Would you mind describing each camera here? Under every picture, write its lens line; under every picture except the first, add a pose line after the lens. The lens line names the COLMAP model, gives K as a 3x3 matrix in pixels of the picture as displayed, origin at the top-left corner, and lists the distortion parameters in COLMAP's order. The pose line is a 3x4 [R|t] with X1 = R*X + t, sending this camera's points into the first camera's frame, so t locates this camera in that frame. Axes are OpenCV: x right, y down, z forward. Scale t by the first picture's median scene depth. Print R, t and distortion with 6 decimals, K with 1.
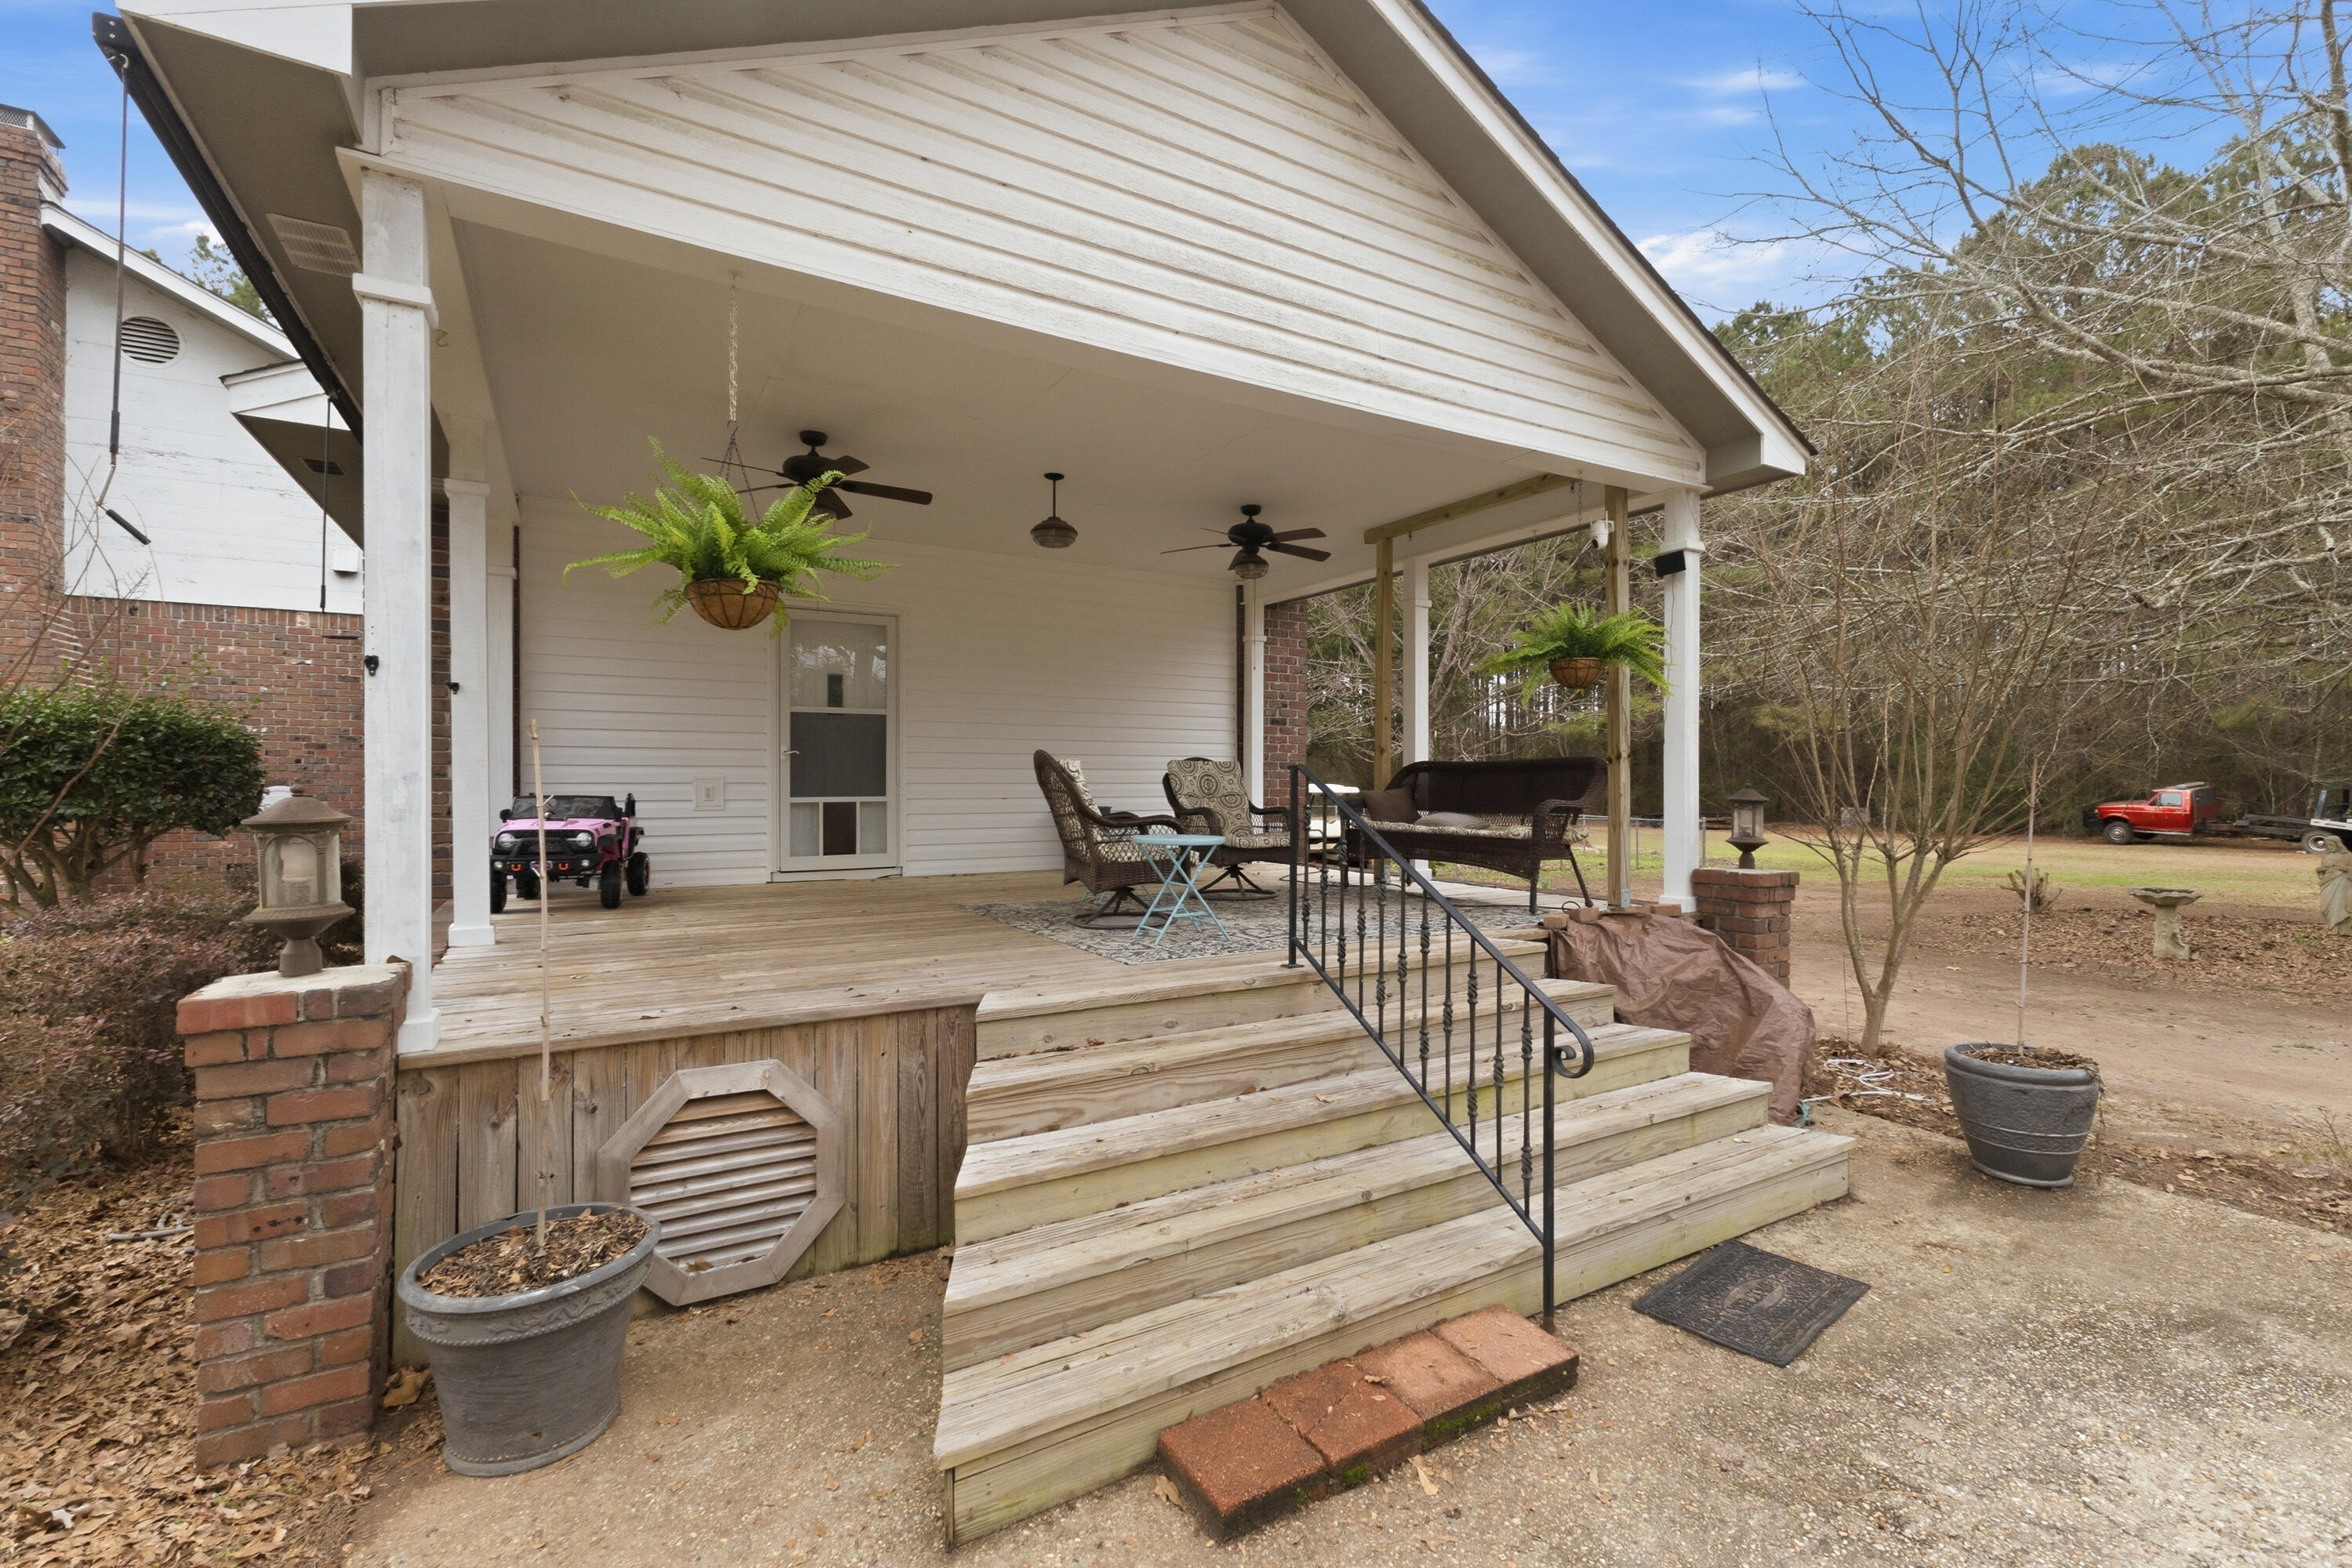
lens RADIAL K [[1021.3, 0, 1177.4], [0, 1021.3, 787.2], [0, 0, 1]] dist [0.001868, -0.000900]
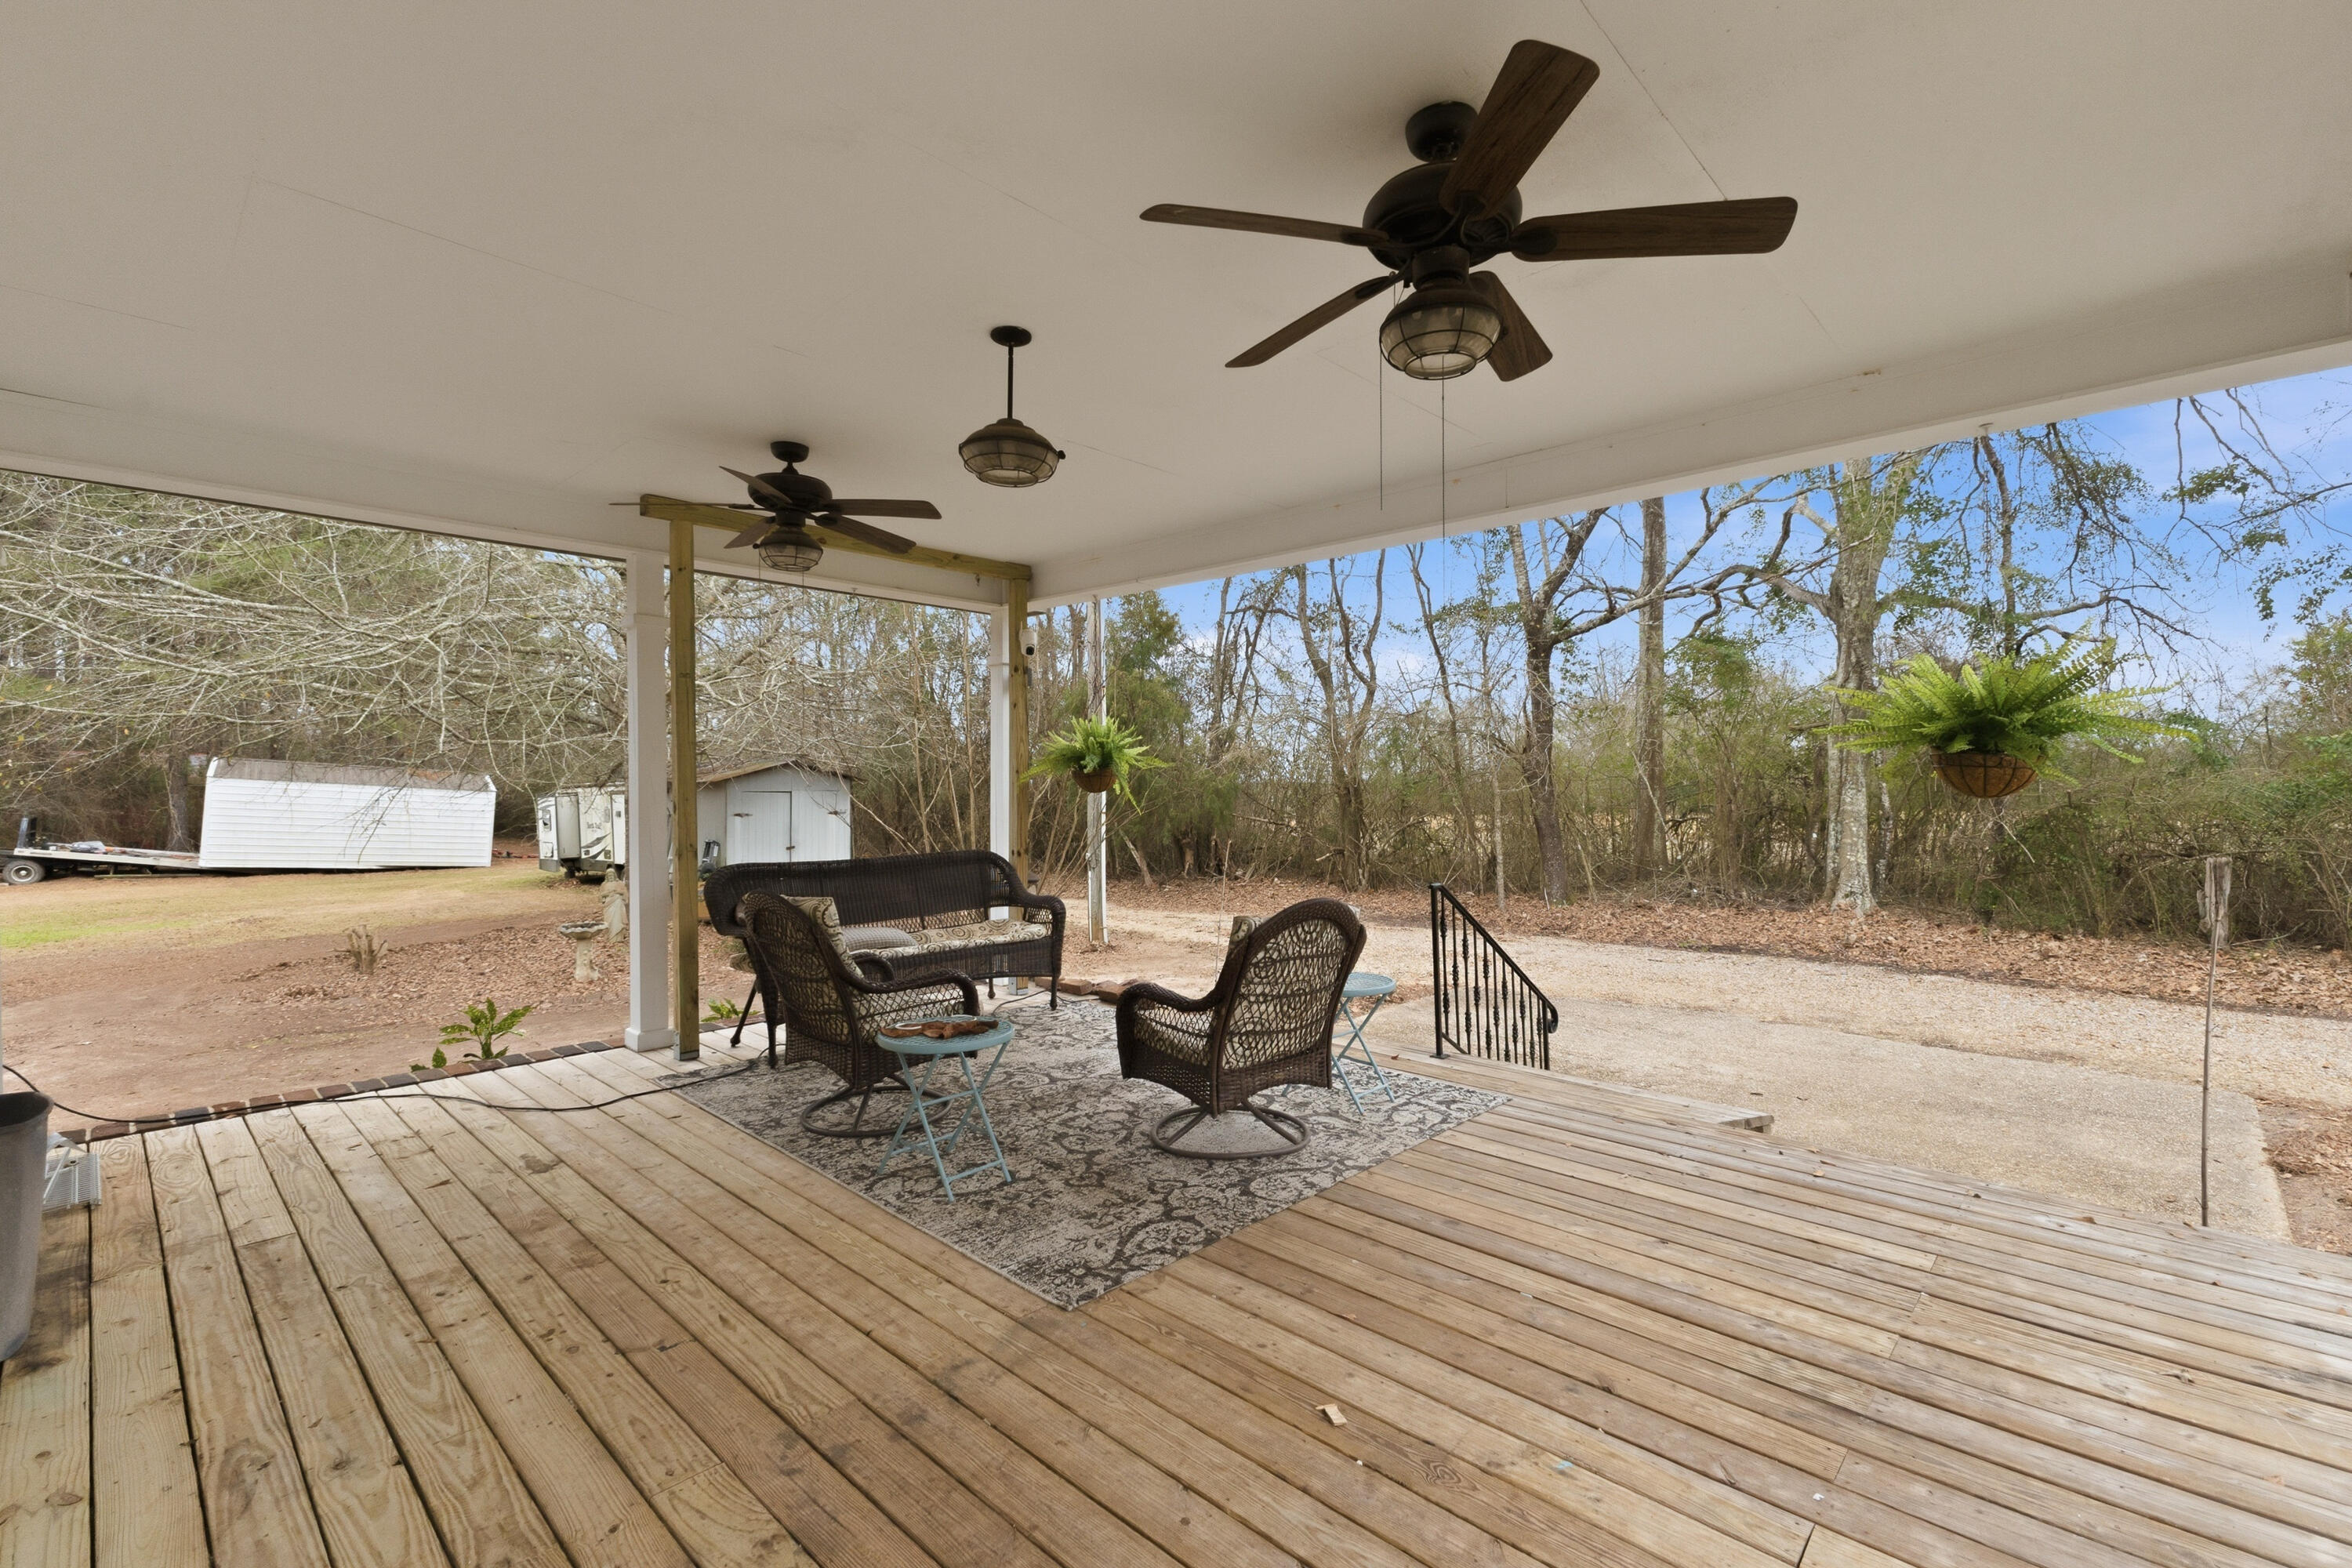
lens RADIAL K [[1035.0, 0, 1177.0], [0, 1035.0, 809.3], [0, 0, 1]] dist [0.005518, 0.000007]
pose [[-0.285869, -0.022323, 0.958009, -0.491755], [0.009734, 0.999609, 0.026197, -0.073850], [-0.958219, 0.016815, -0.285540, 0.855014]]
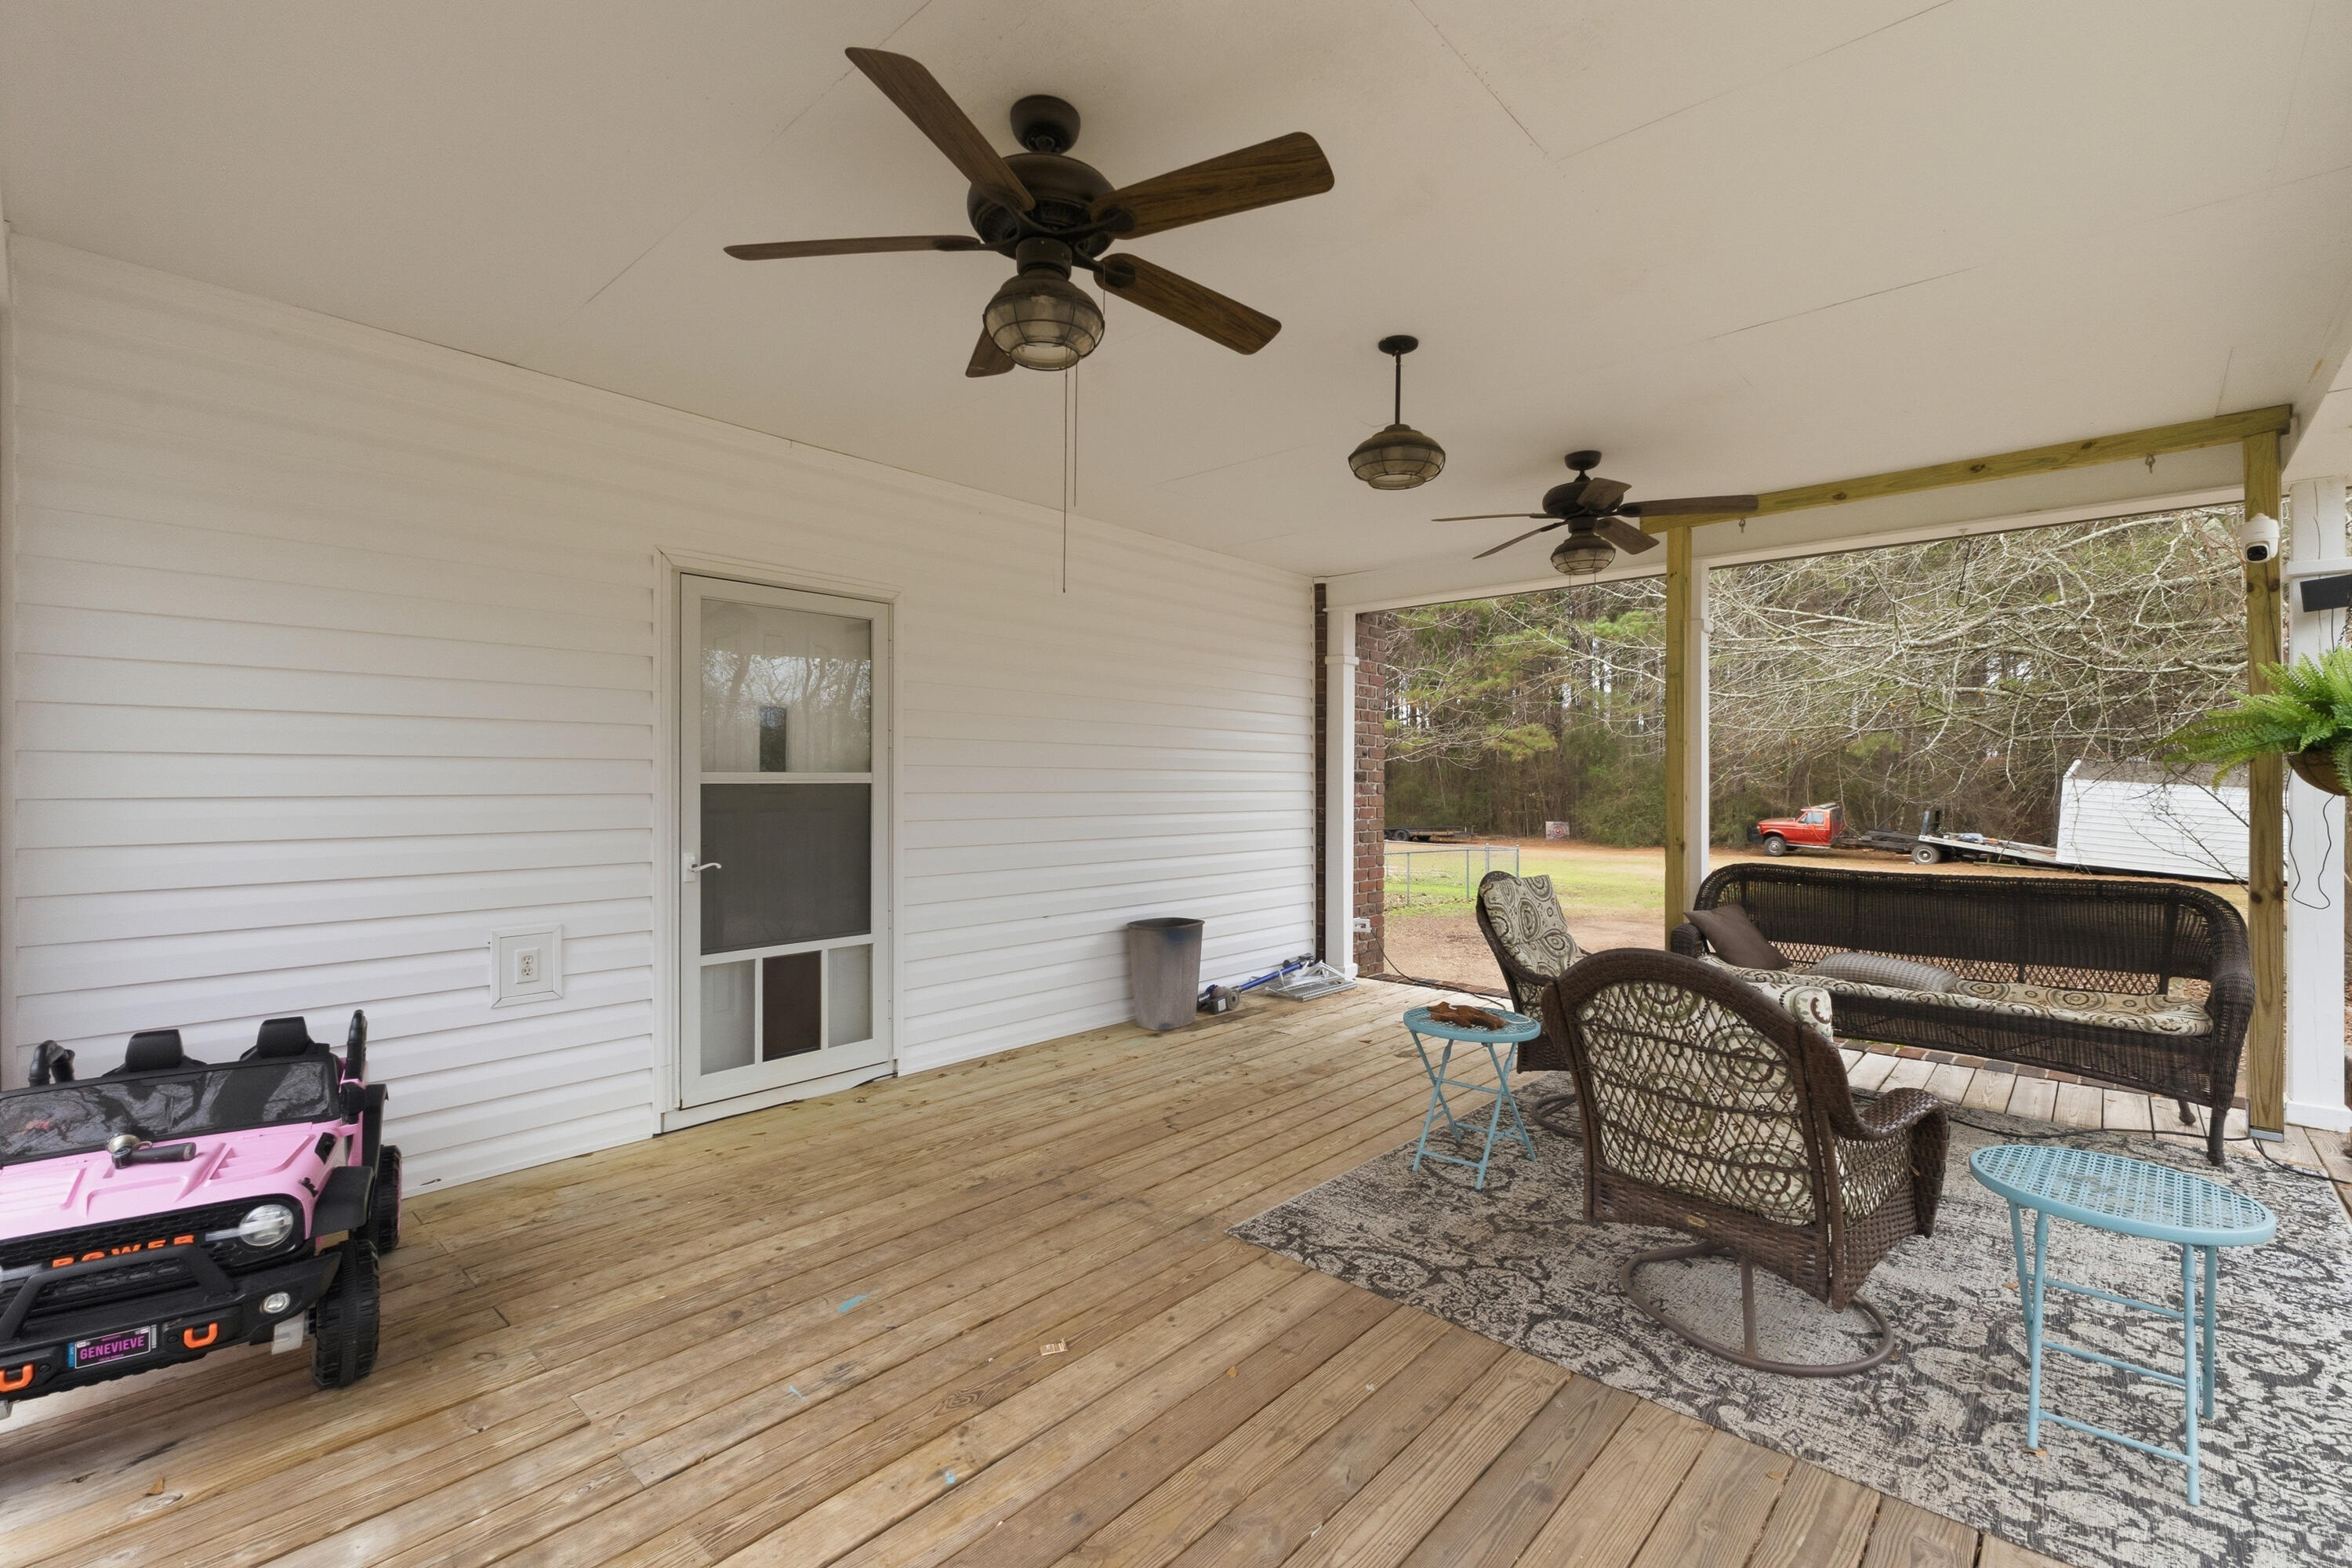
lens RADIAL K [[1021.3, 0, 1177.4], [0, 1021.3, 787.2], [0, 0, 1]] dist [0.001868, -0.000900]
pose [[0.952909, 0.002756, 0.303245, -0.299708], [-0.001484, 0.999989, -0.004425, -0.067136], [-0.303254, 0.003767, 0.952902, 0.444945]]
